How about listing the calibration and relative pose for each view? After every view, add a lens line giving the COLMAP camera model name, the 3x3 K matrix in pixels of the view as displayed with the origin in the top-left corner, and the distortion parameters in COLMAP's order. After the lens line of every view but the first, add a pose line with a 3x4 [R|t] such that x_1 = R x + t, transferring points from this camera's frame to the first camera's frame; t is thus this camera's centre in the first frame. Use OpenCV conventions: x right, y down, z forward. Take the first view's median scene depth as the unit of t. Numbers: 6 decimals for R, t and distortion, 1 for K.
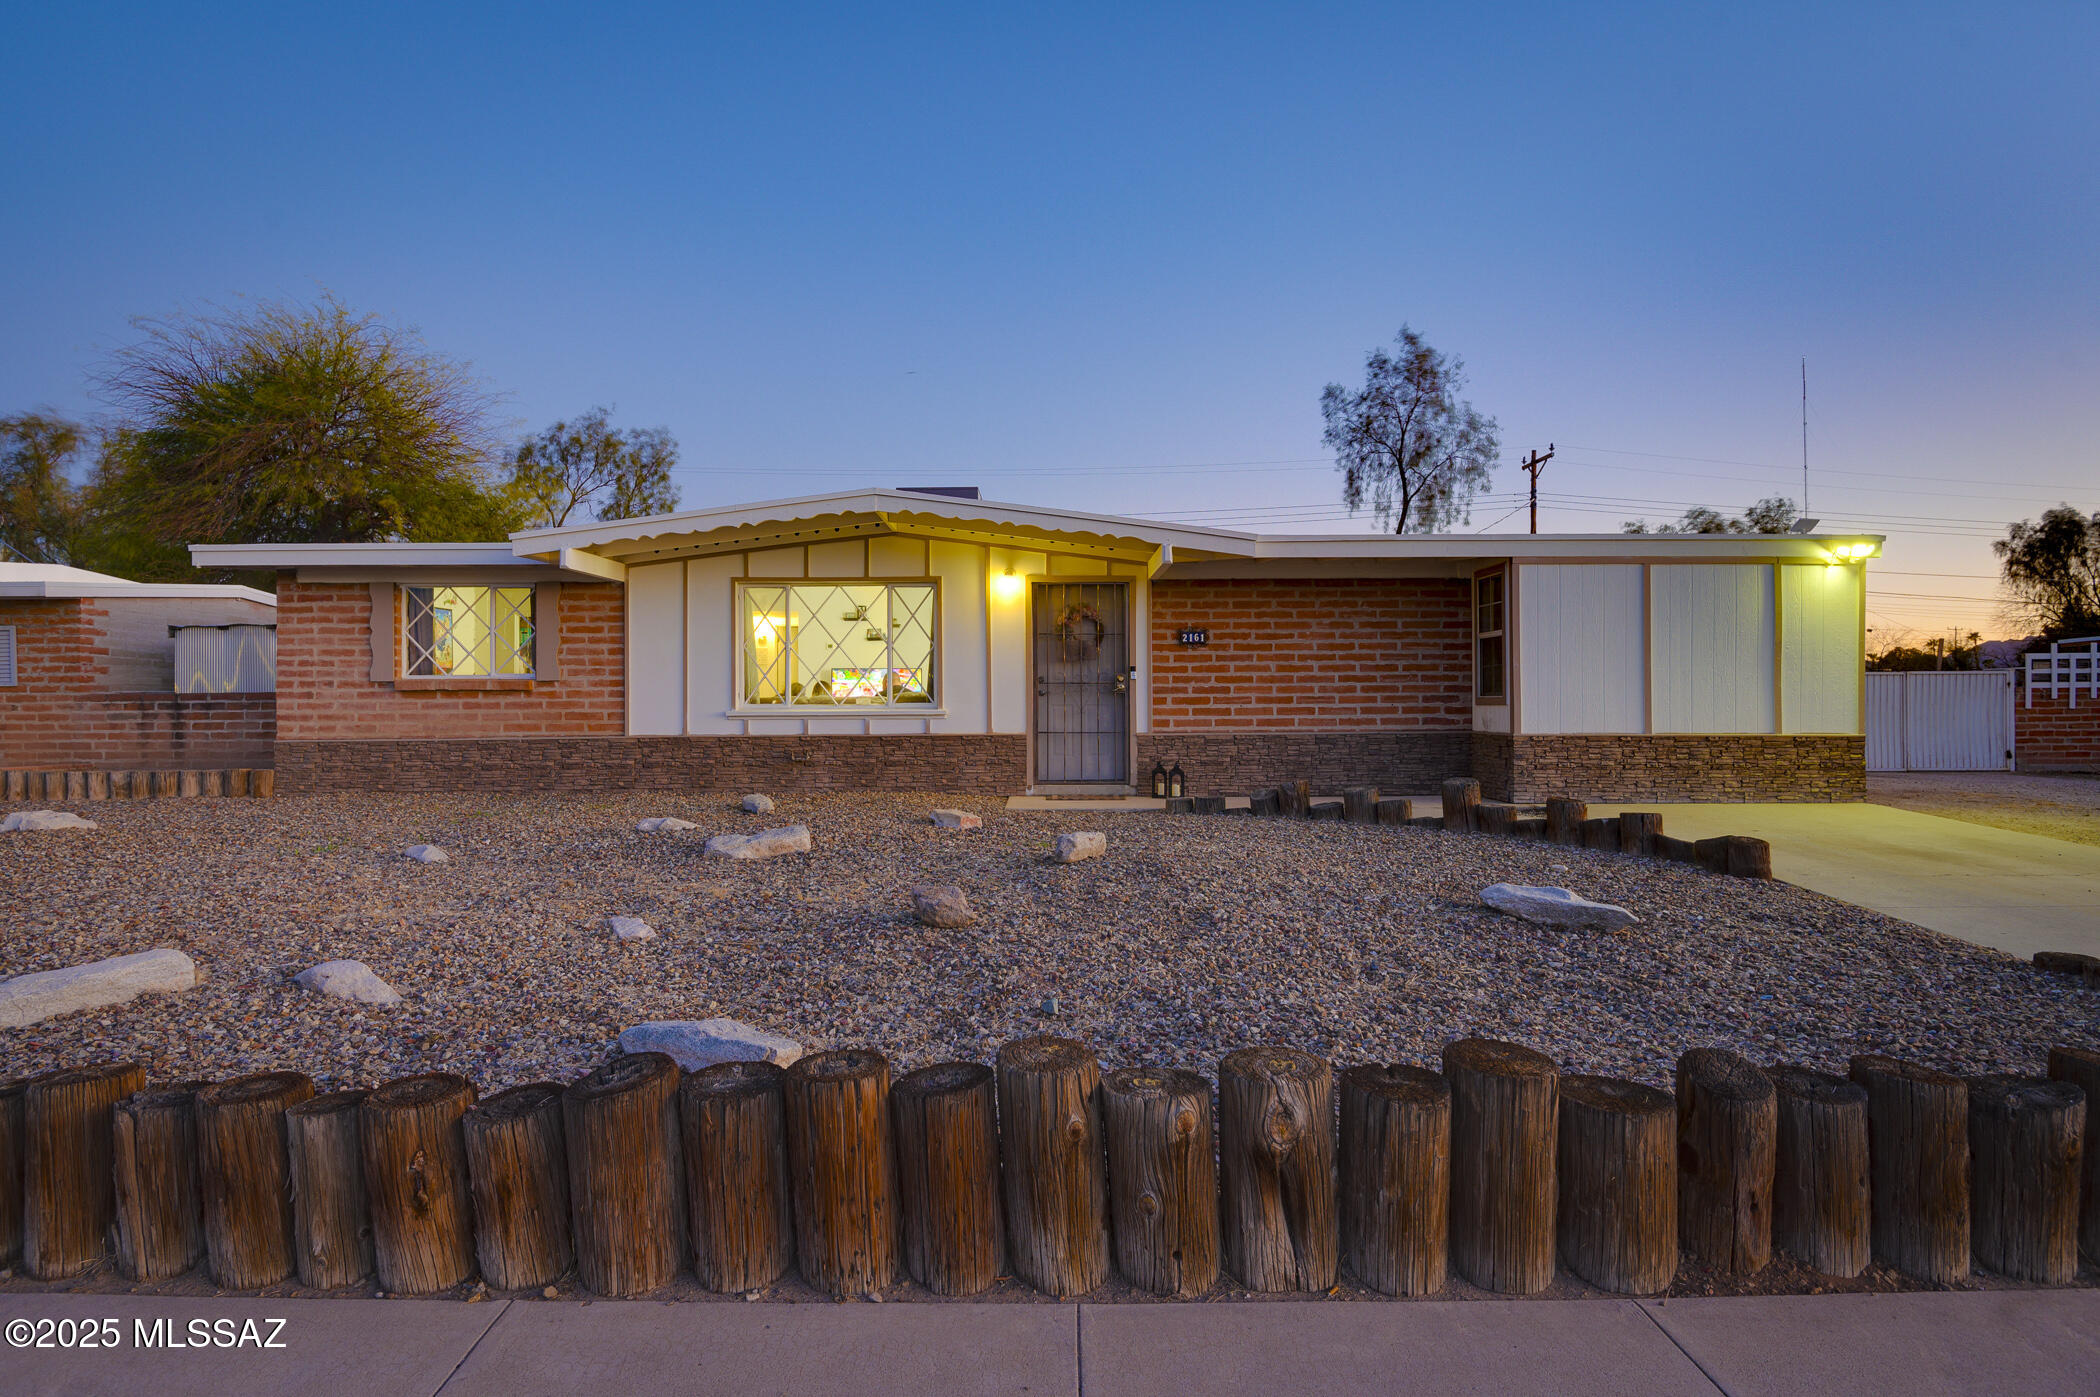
lens RADIAL K [[1077.0, 0, 1050.0], [0, 1077.0, 698.5], [0, 0, 1]] dist [-0.001345, -0.018029]
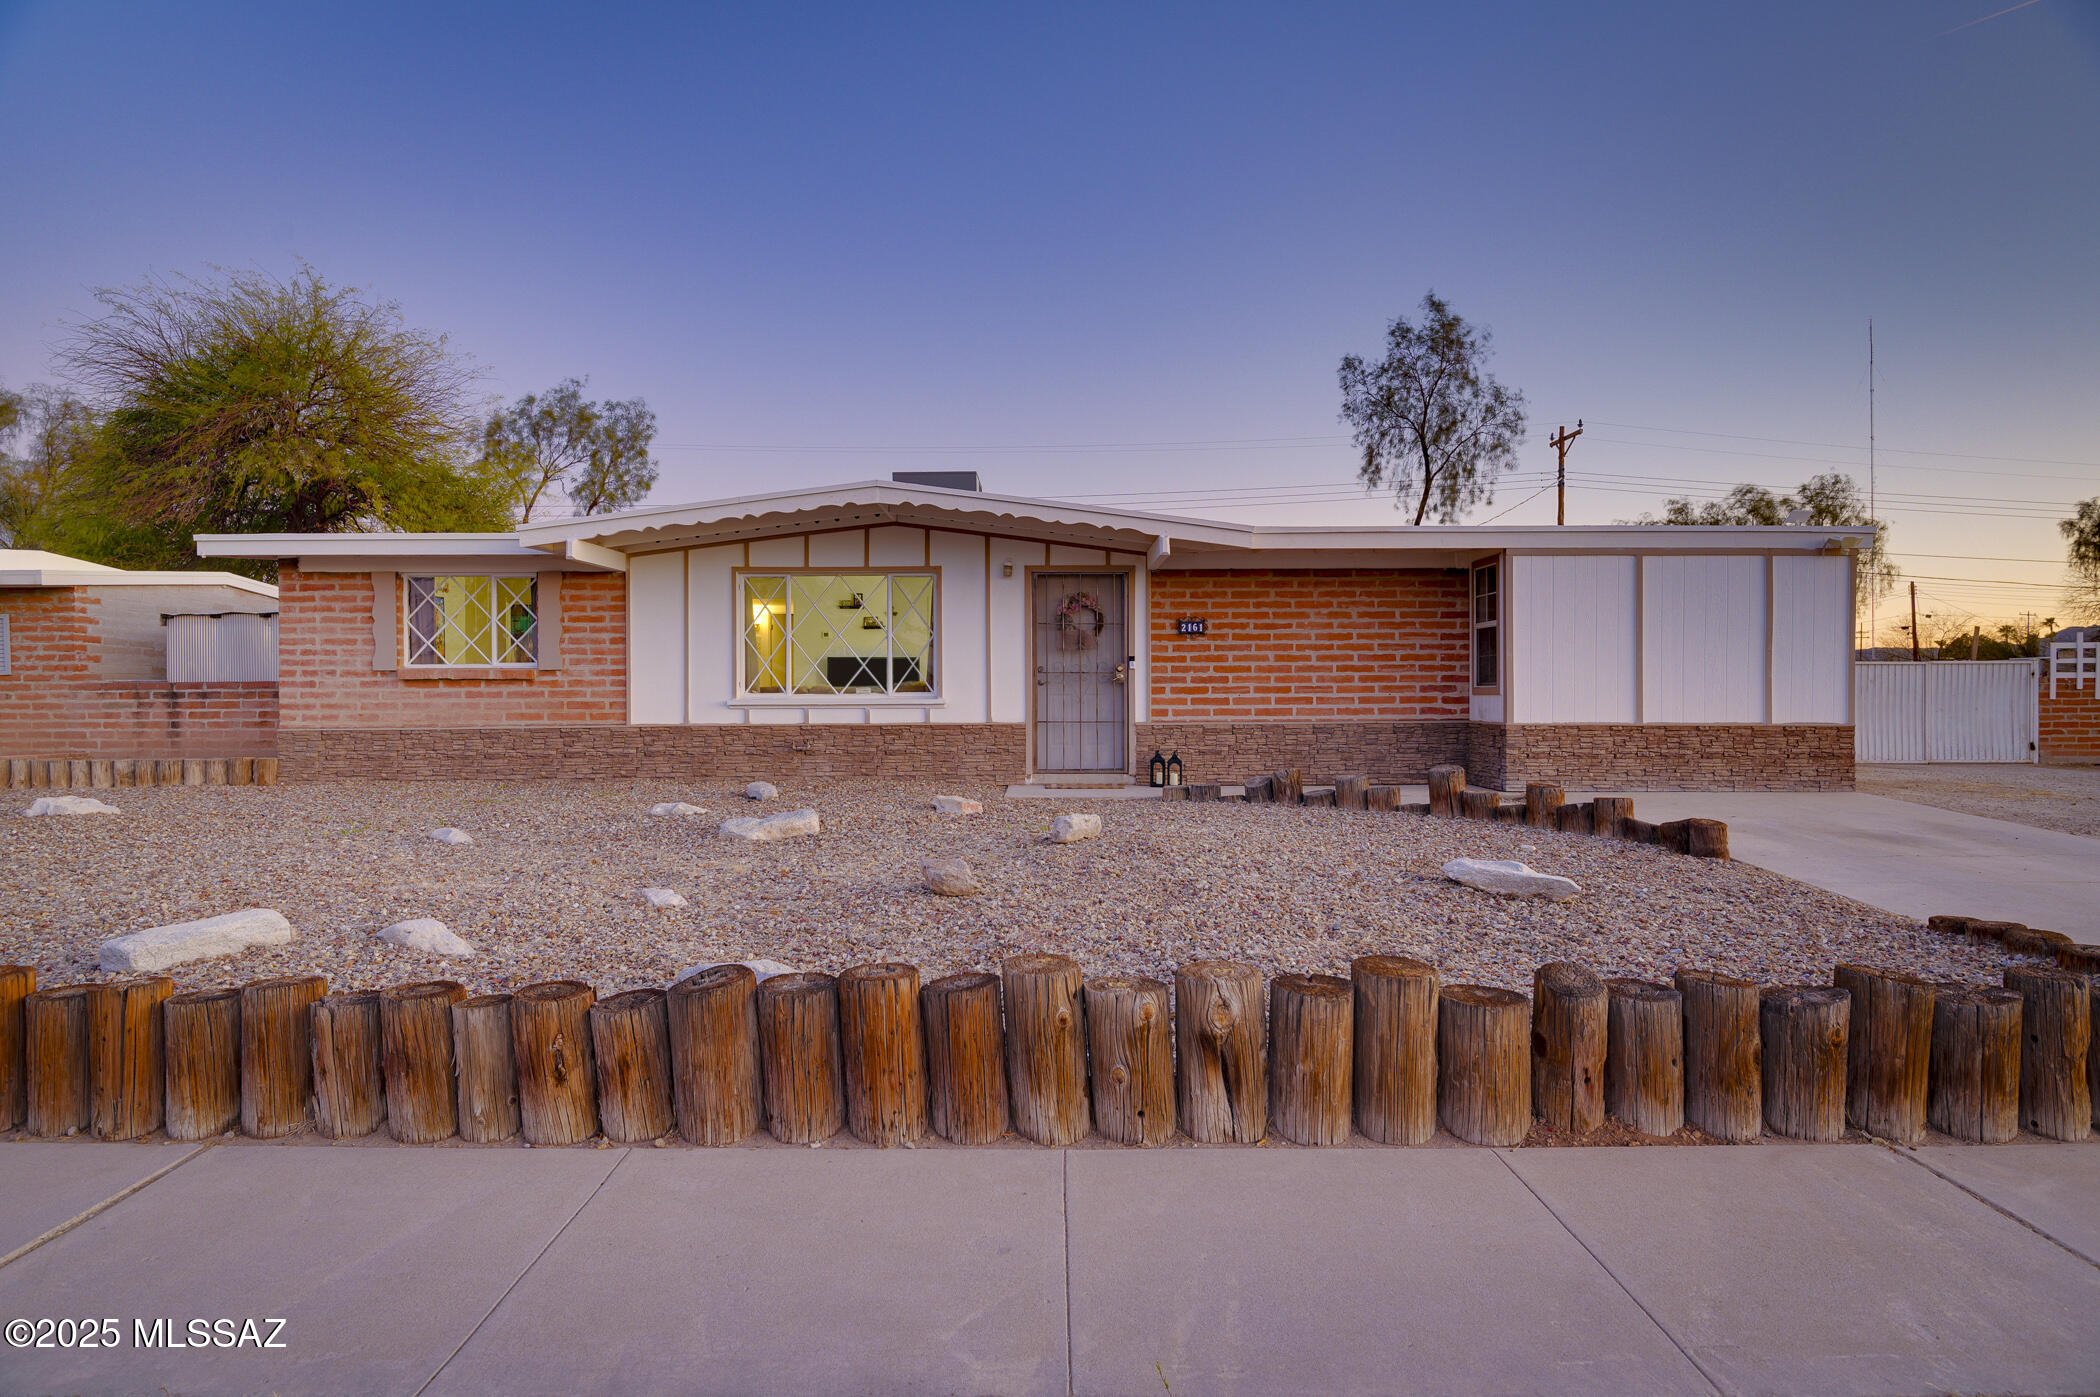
lens RADIAL K [[1168.1, 0, 1050.0], [0, 1168.1, 698.5], [0, 0, 1]] dist [0.001740, -0.022482]
pose [[0.999999, 0.000777, -0.001127, 0.001997], [-0.000767, 0.999962, 0.008643, 0.000416], [0.001134, -0.008642, 0.999962, -0.090439]]
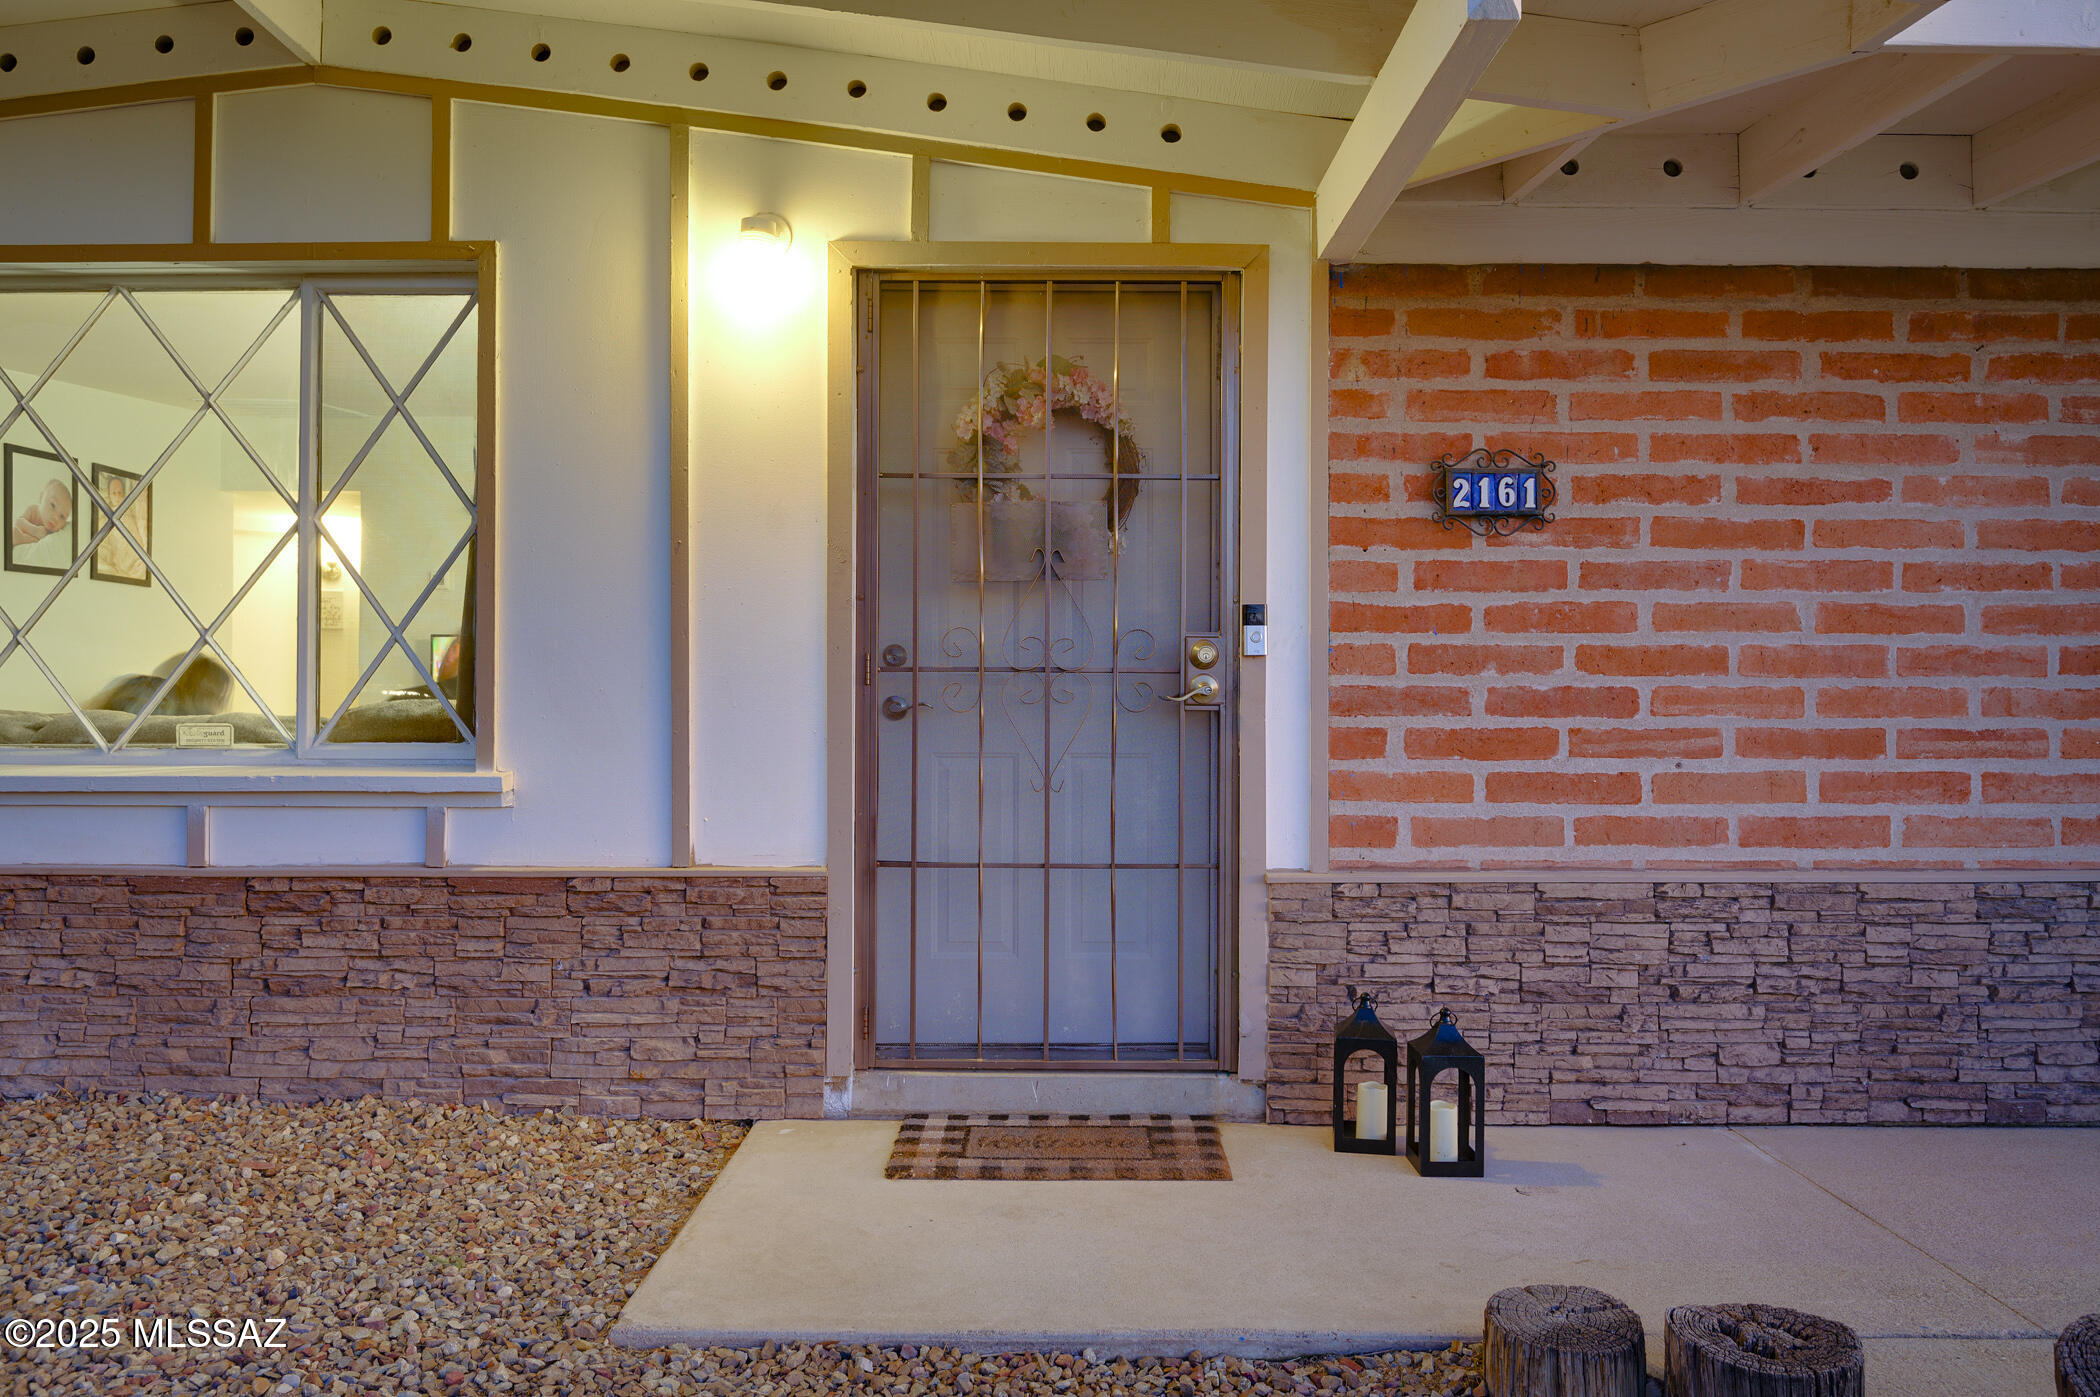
lens RADIAL K [[1428.3, 0, 1050.0], [0, 1428.3, 698.5], [0, 0, 1]] dist [-0.002757, -0.018334]
pose [[0.999947, 0.007870, -0.006703, 0.031964], [-0.007851, 0.999965, 0.002852, -0.008629], [0.006726, -0.002799, 0.999973, 0.665046]]
